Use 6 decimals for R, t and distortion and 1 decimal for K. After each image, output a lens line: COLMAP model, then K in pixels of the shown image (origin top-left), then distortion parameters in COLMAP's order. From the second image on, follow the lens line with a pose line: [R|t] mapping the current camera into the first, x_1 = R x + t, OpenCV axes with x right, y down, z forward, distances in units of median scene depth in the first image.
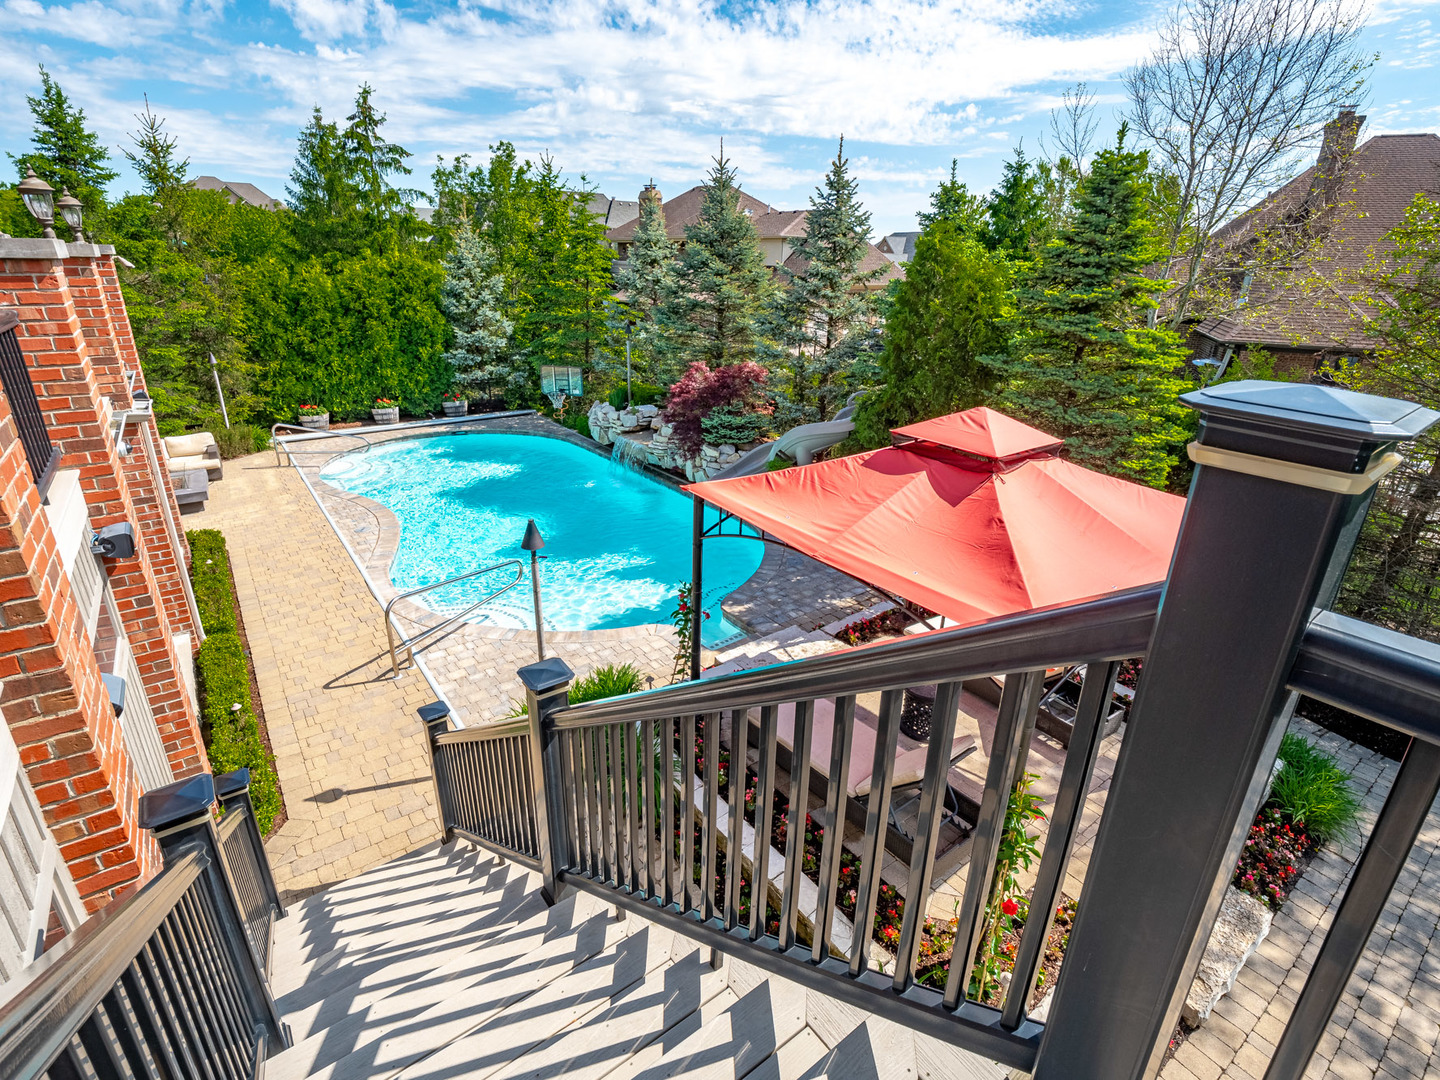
lens RADIAL K [[710.9, 0, 720.0], [0, 710.9, 540.0], [0, 0, 1]] dist [-0.010445, -0.000330]
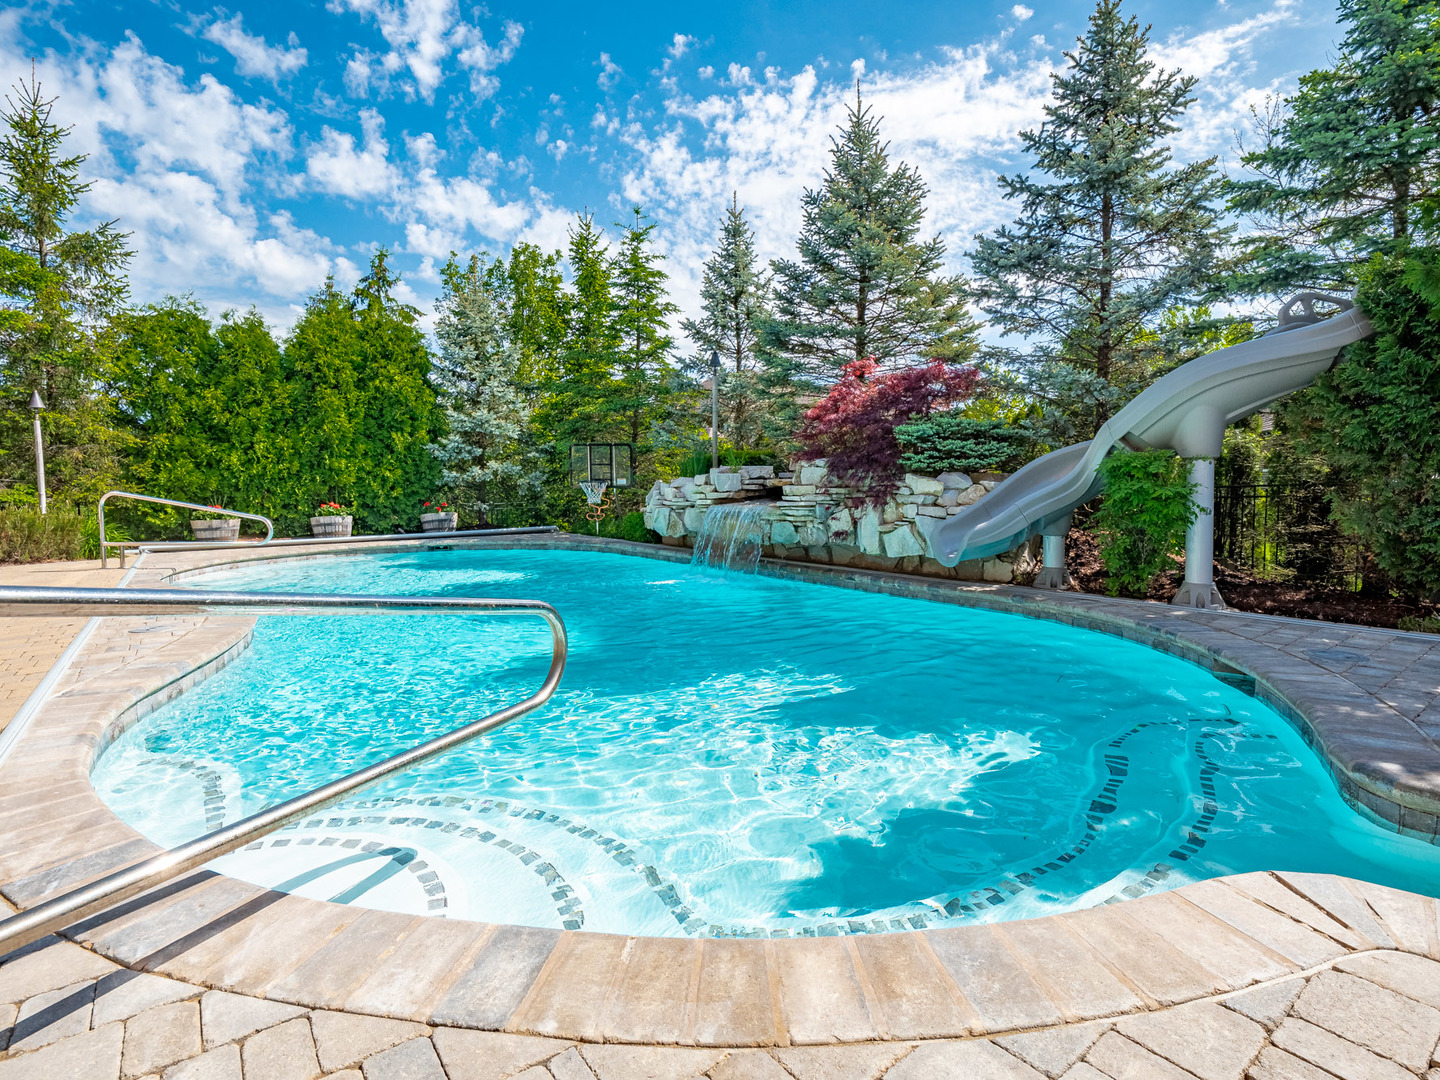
lens RADIAL K [[719.1, 0, 720.0], [0, 719.1, 540.0], [0, 0, 1]] dist [-0.021137, 0.000600]
pose [[0.999598, -0.028331, -0.000875, -0.112842], [0.026774, 0.953888, -0.298967, 0.042907], [0.009305, 0.298824, 0.954263, 0.381384]]
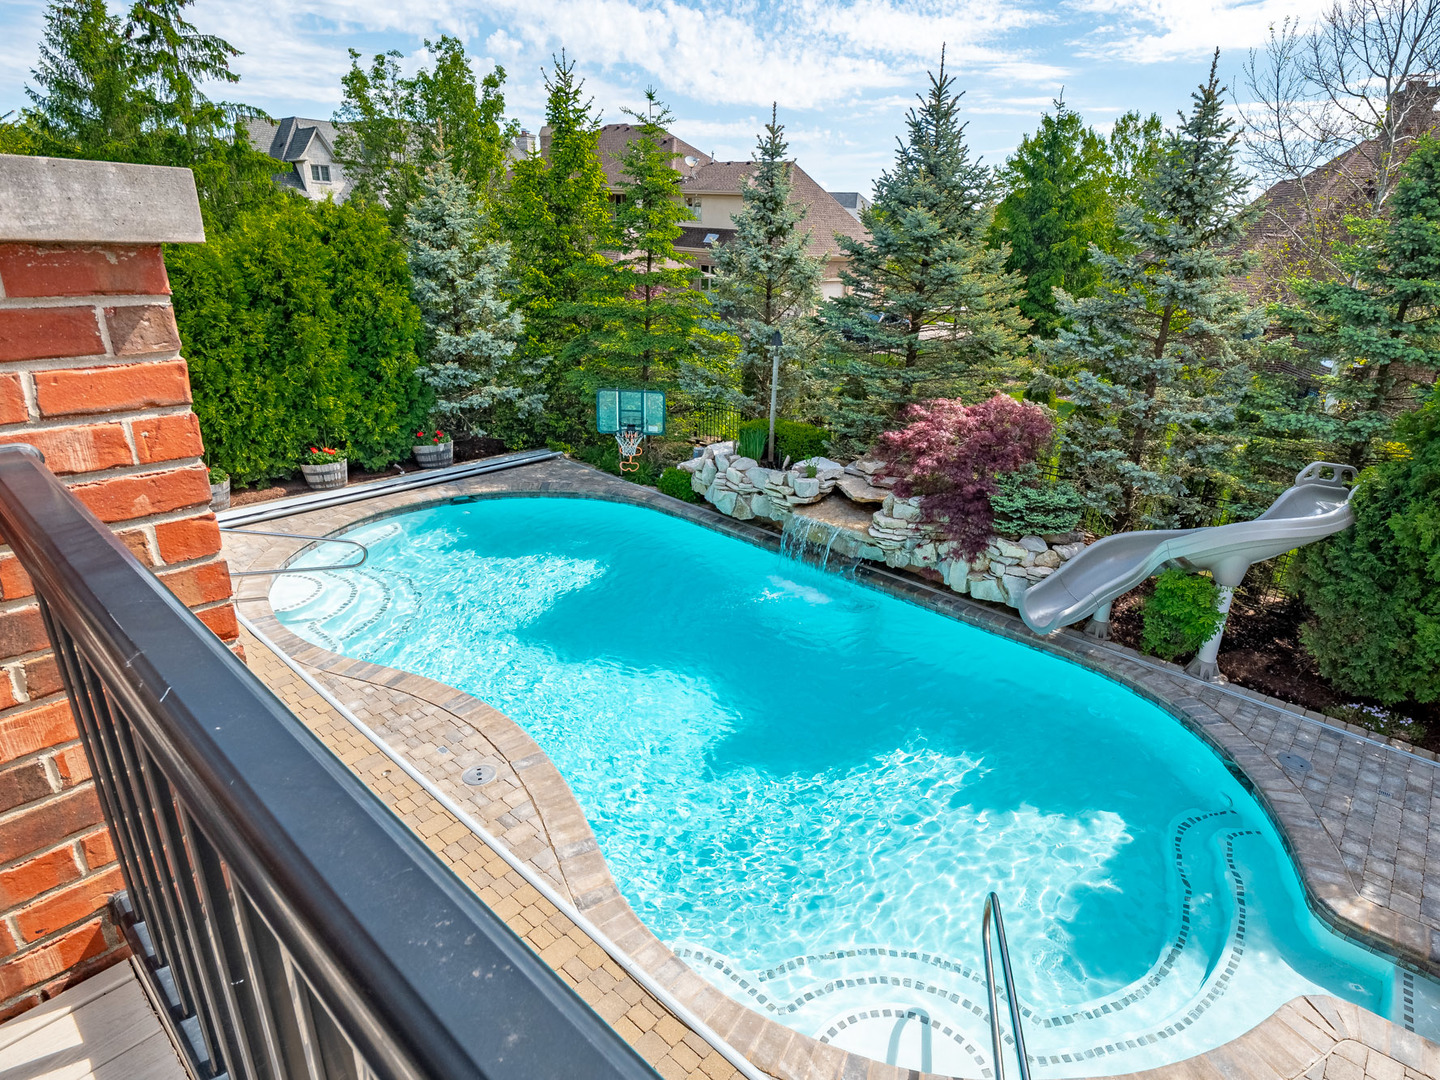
lens RADIAL K [[801.0, 0, 766.9], [0, 801.0, 544.0], [0, 0, 1]] dist [-0.008003, -0.001924]
pose [[0.972374, -0.055826, 0.226654, -0.271289], [0.054293, 0.998440, 0.012999, -0.107518], [-0.227026, -0.000334, 0.973889, 0.267609]]
